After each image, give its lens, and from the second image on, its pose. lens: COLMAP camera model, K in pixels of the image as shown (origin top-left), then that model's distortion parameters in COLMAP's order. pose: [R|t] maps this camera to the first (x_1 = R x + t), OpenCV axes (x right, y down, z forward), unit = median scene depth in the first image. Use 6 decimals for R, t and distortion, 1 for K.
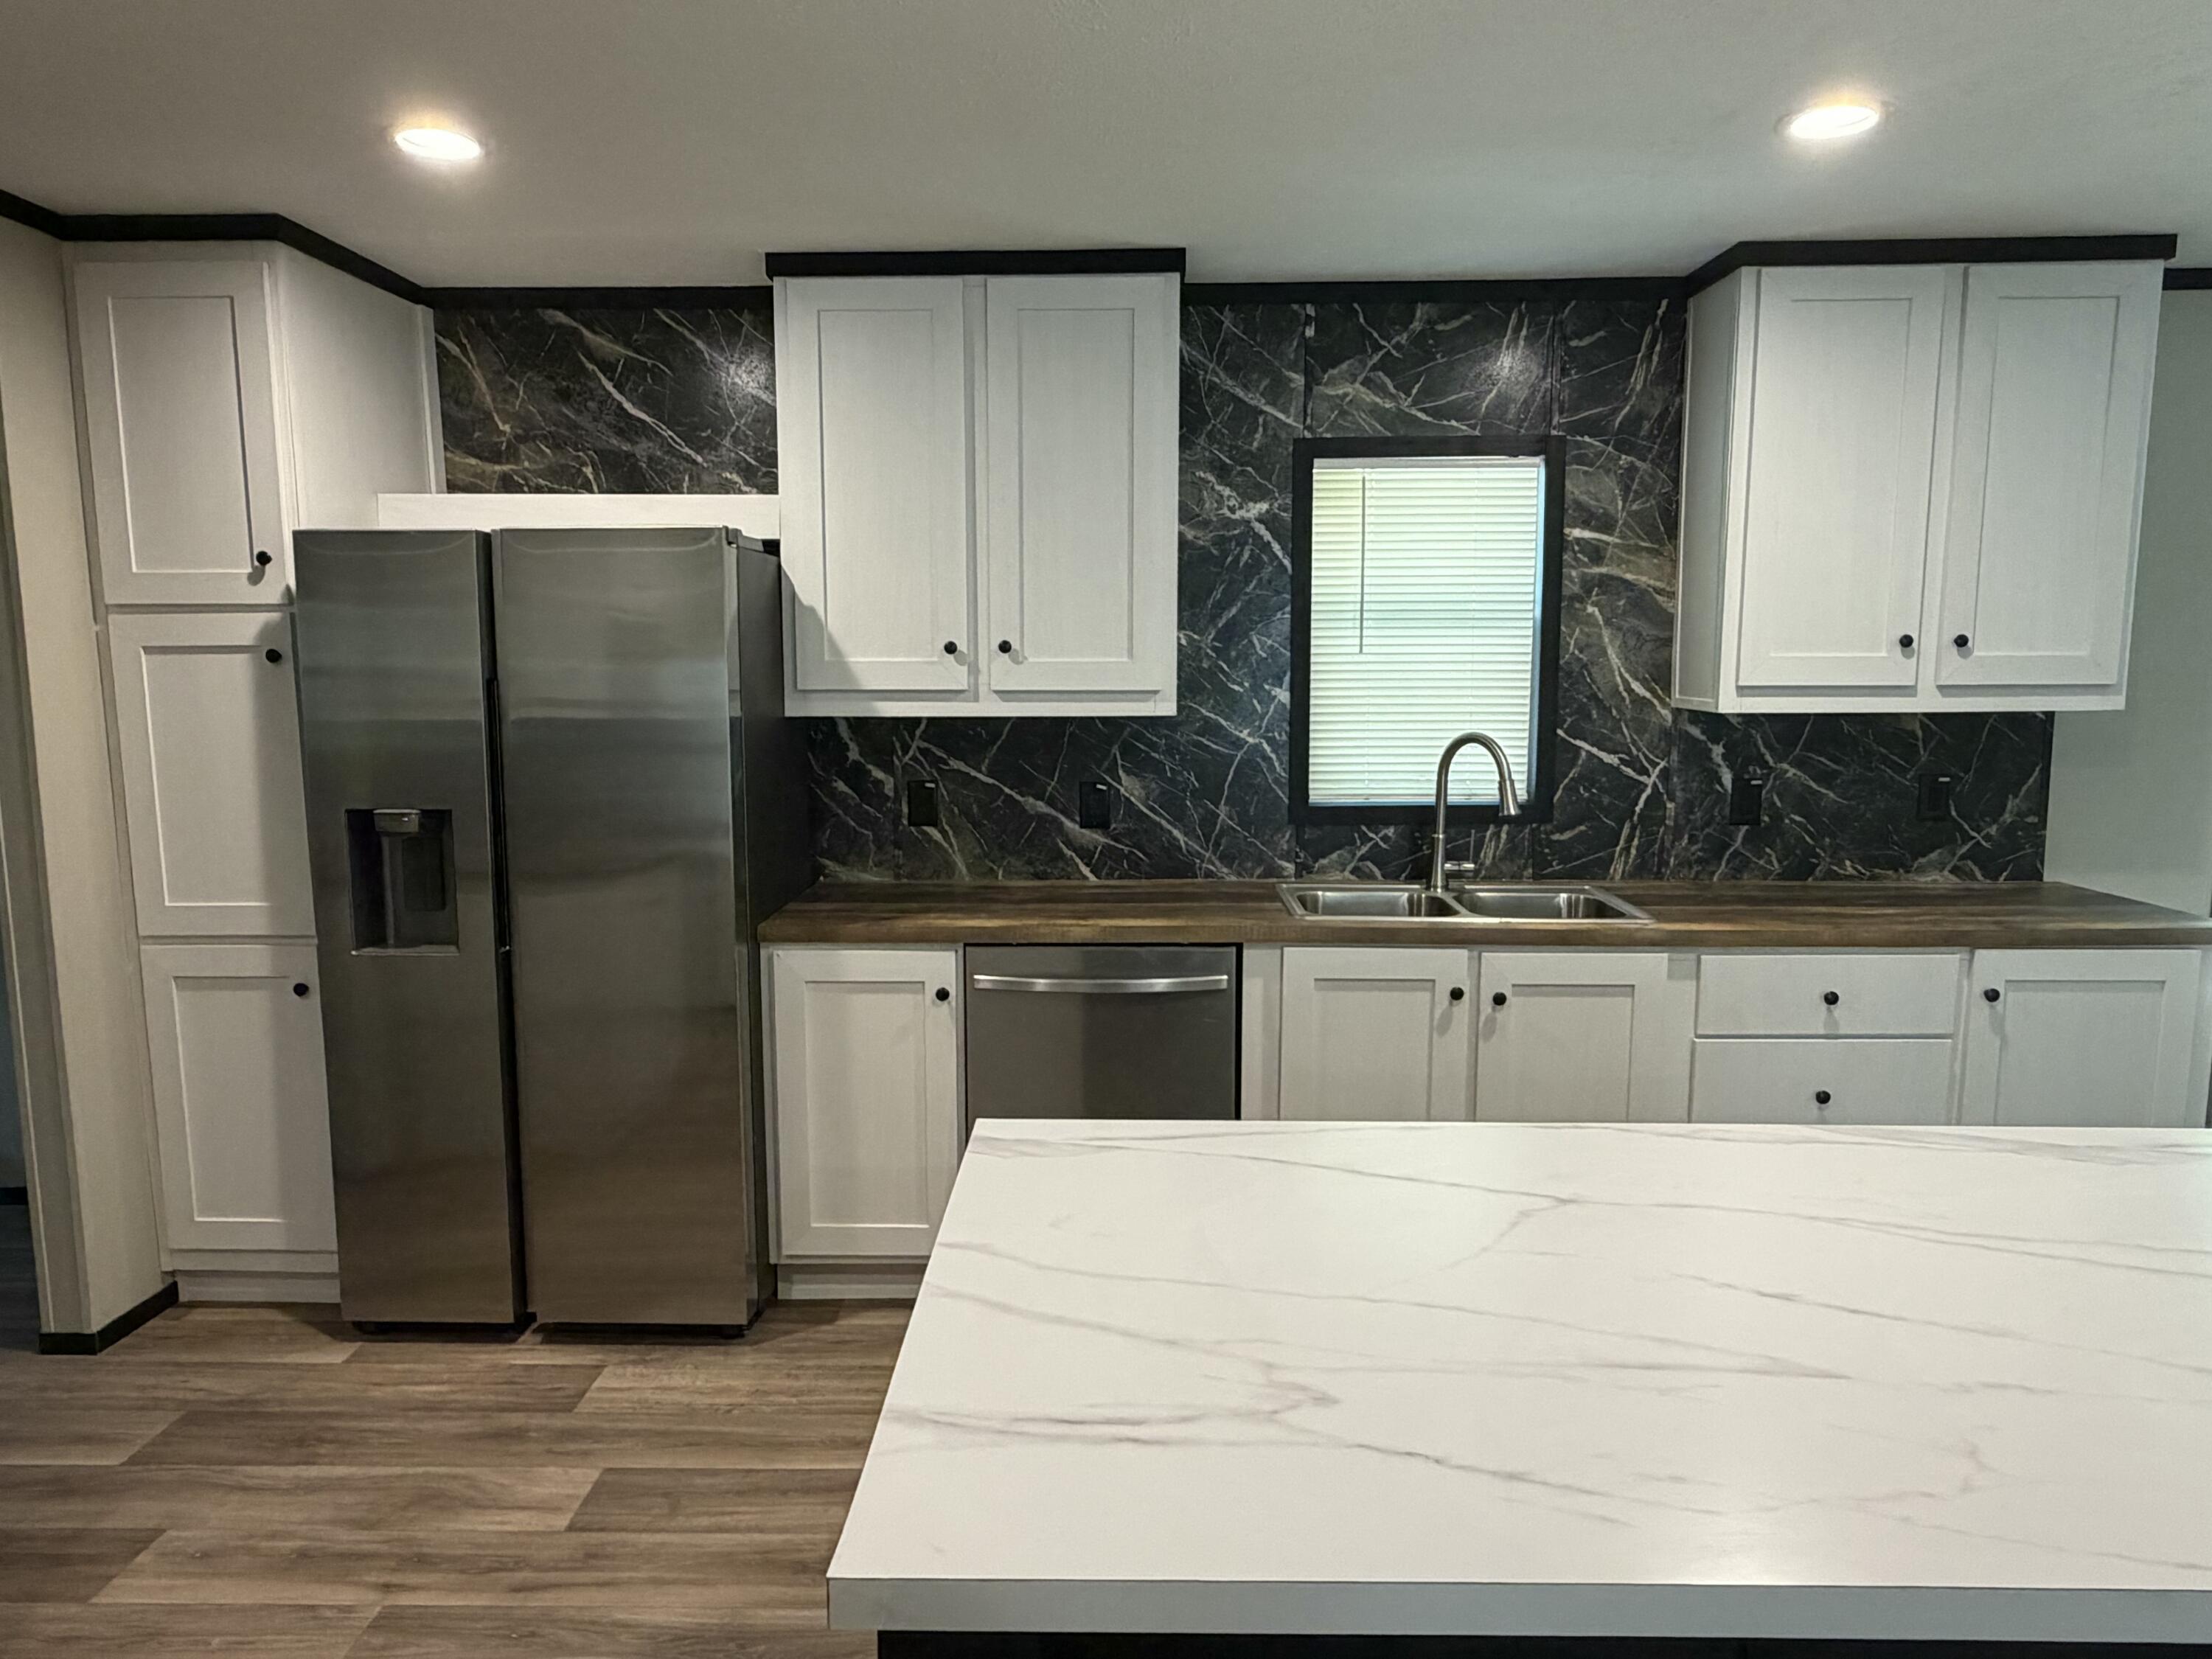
lens RADIAL K [[1441.0, 0, 1096.7], [0, 1441.0, 837.7], [0, 0, 1]] dist [-0.001901, 0.002666]
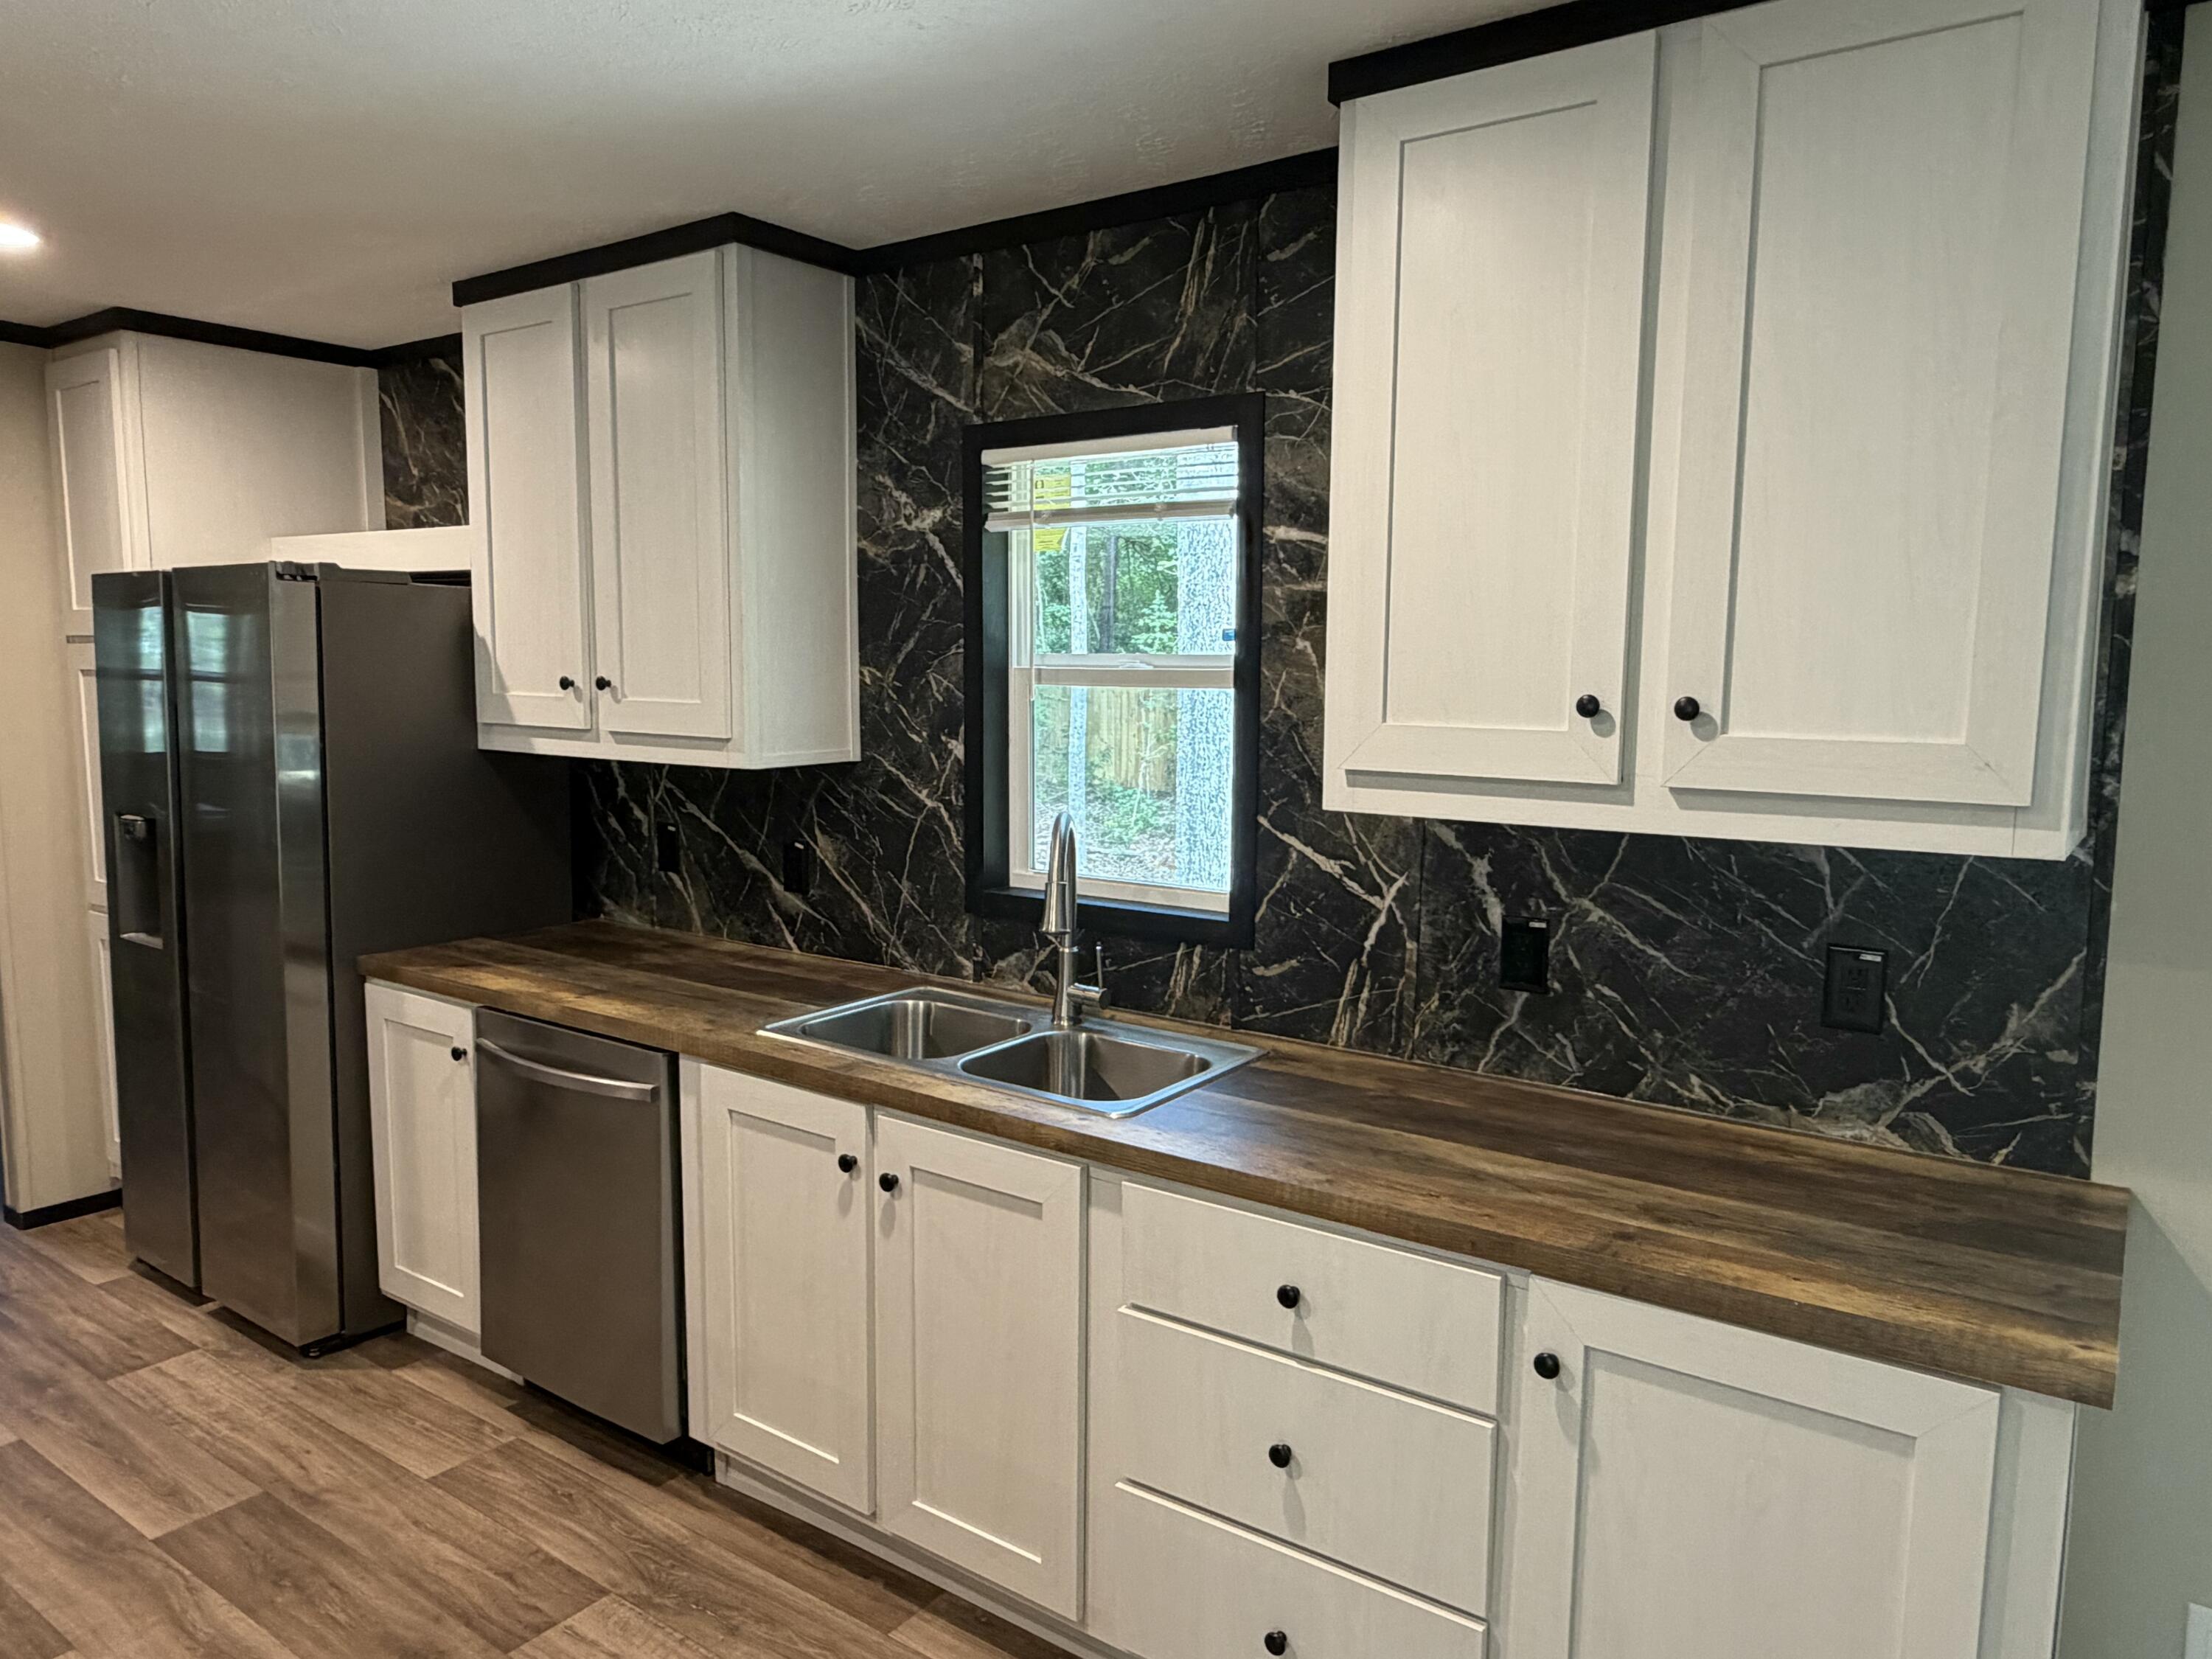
lens RADIAL K [[1471.7, 0, 1093.8], [0, 1471.7, 836.9], [0, 0, 1]] dist [-0.002018, 0.005430]
pose [[0.828376, 0.078393, -0.554661, 0.651420], [-0.086131, 0.996210, 0.012165, -0.067658], [0.553512, 0.037696, 0.831988, 0.370618]]
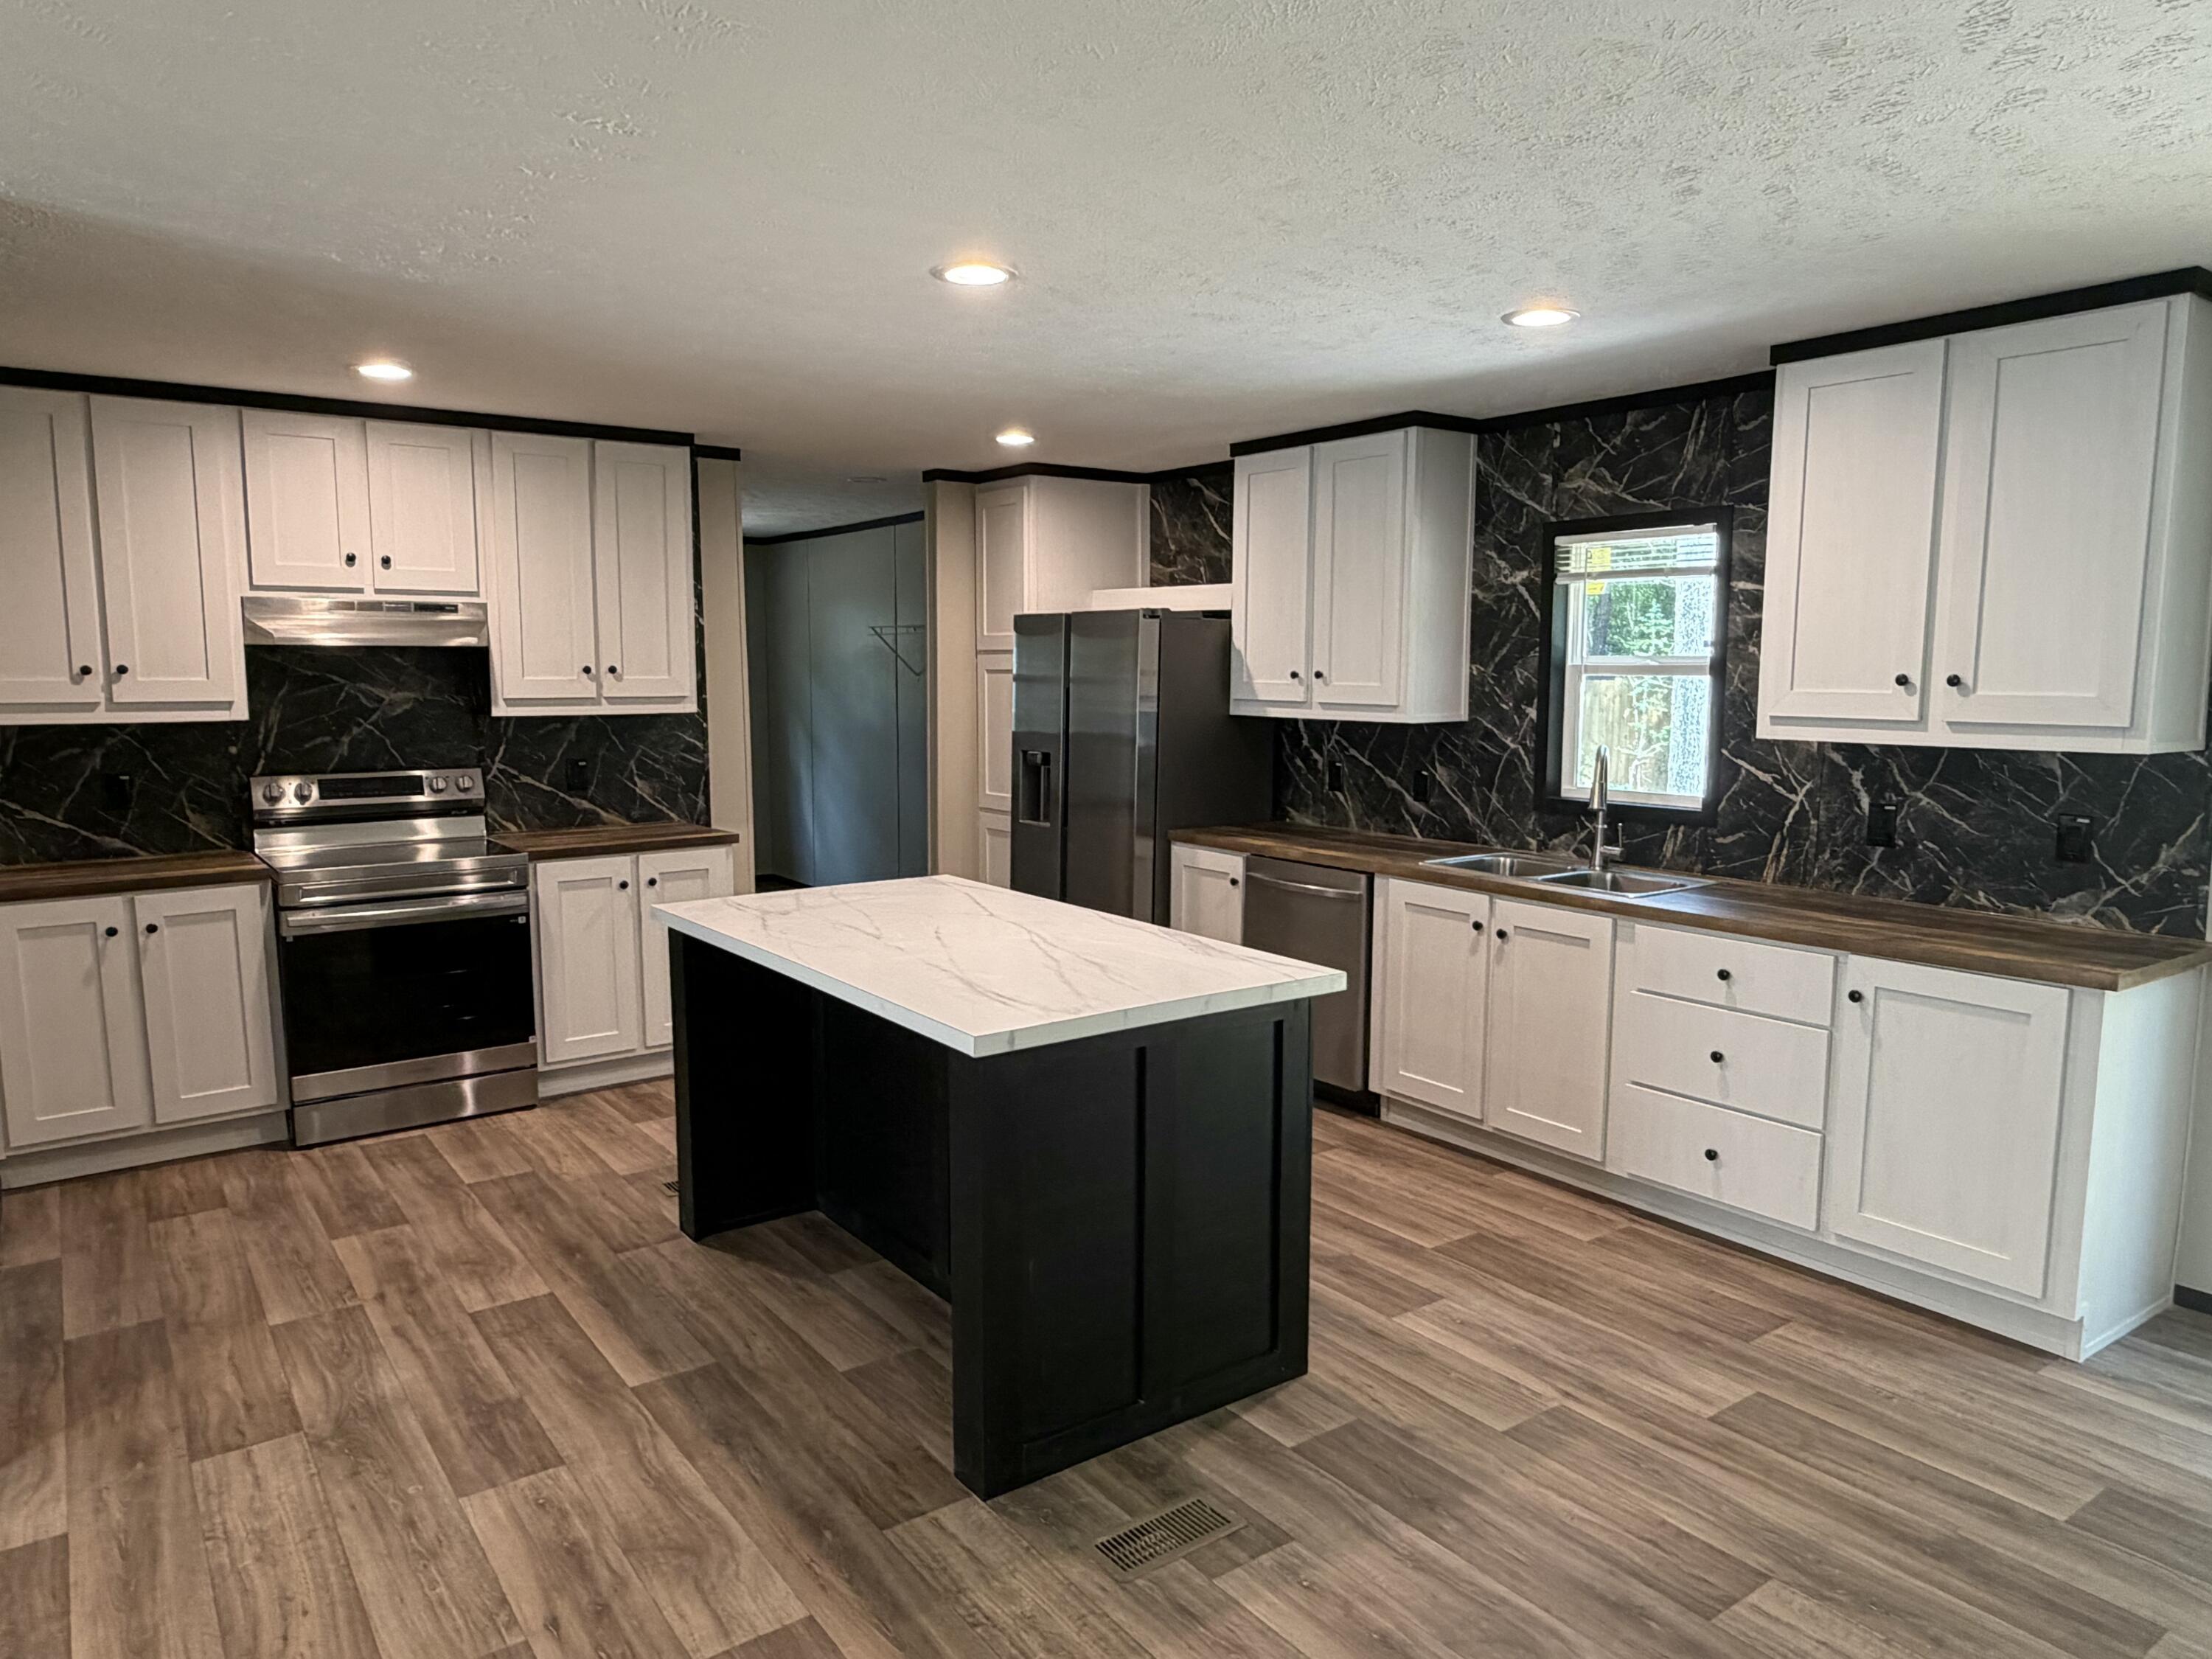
lens RADIAL K [[1441.0, 0, 1093.8], [0, 1441.0, 838.5], [0, 0, 1]] dist [-0.001901, 0.002666]
pose [[0.607923, 0.101944, -0.787425, 0.956056], [-0.110985, 0.992897, 0.042861, 0.004630], [0.786201, 0.061336, 0.614919, -0.137841]]
